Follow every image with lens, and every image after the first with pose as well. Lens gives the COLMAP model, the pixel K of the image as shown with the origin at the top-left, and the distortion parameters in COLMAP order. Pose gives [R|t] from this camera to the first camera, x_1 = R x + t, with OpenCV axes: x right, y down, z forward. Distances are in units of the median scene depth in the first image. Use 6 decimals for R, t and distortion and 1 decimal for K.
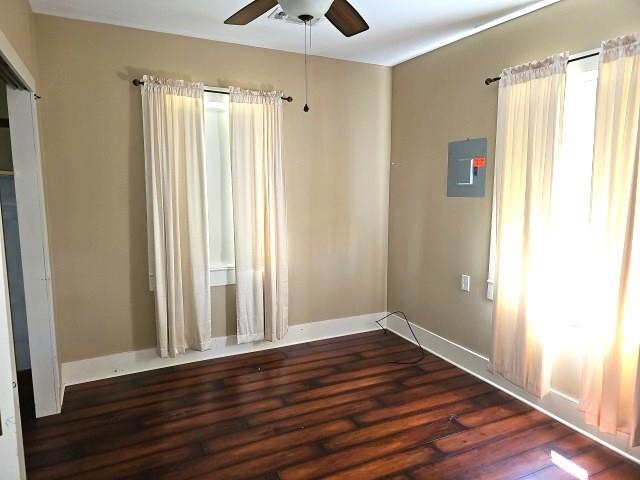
lens RADIAL K [[420.3, 0, 317.9], [0, 420.3, 236.6], [0, 0, 1]] dist [0.056105, -0.034149]
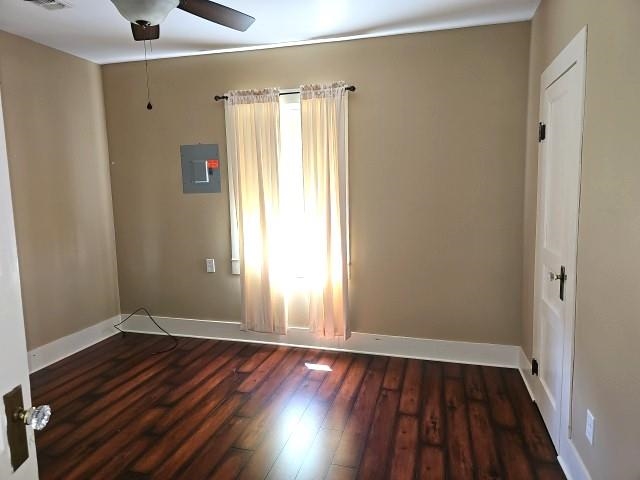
lens RADIAL K [[420.3, 0, 310.4], [0, 420.3, 236.4], [0, 0, 1]] dist [0.056105, -0.034149]
pose [[0.680008, -0.104300, 0.725749, -0.359719], [0.115115, 0.992742, 0.034811, 0.022320], [-0.724112, 0.059873, 0.687079, -0.014890]]
